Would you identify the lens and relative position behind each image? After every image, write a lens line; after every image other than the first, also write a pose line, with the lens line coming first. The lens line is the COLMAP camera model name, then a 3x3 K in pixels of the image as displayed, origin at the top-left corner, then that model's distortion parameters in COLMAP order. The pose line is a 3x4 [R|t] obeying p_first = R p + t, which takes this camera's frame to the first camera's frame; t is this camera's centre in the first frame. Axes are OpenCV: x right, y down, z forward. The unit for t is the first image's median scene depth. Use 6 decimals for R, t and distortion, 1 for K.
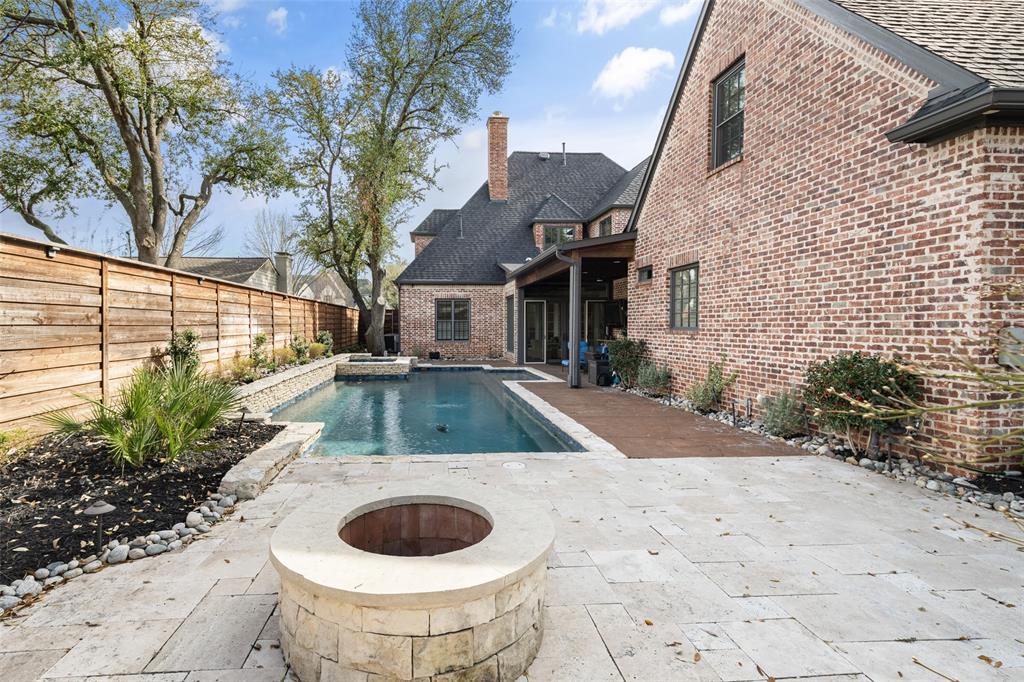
lens RADIAL K [[499.3, 0, 512.0], [0, 499.3, 338.0], [0, 0, 1]] dist [0.005107, 0.000561]
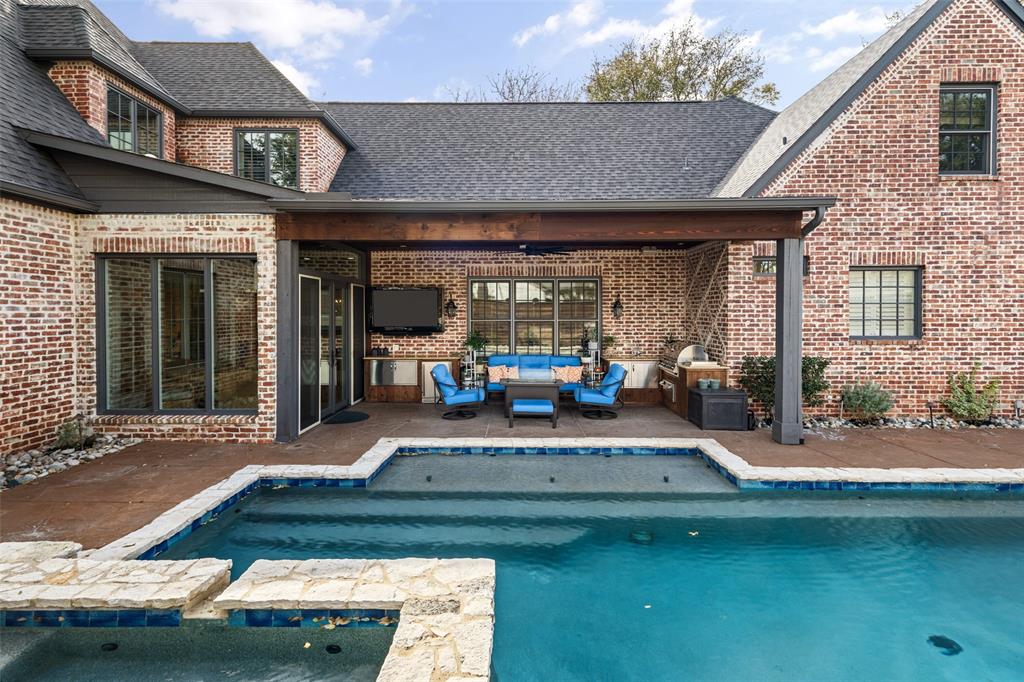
lens RADIAL K [[499.3, 0, 512.0], [0, 499.3, 338.7], [0, 0, 1]] dist [0.005107, 0.000561]
pose [[0.176668, -0.014754, 0.984160, -0.763598], [0.028371, 0.999549, 0.009891, -0.054803], [-0.983861, 0.026174, 0.177007, 1.790161]]
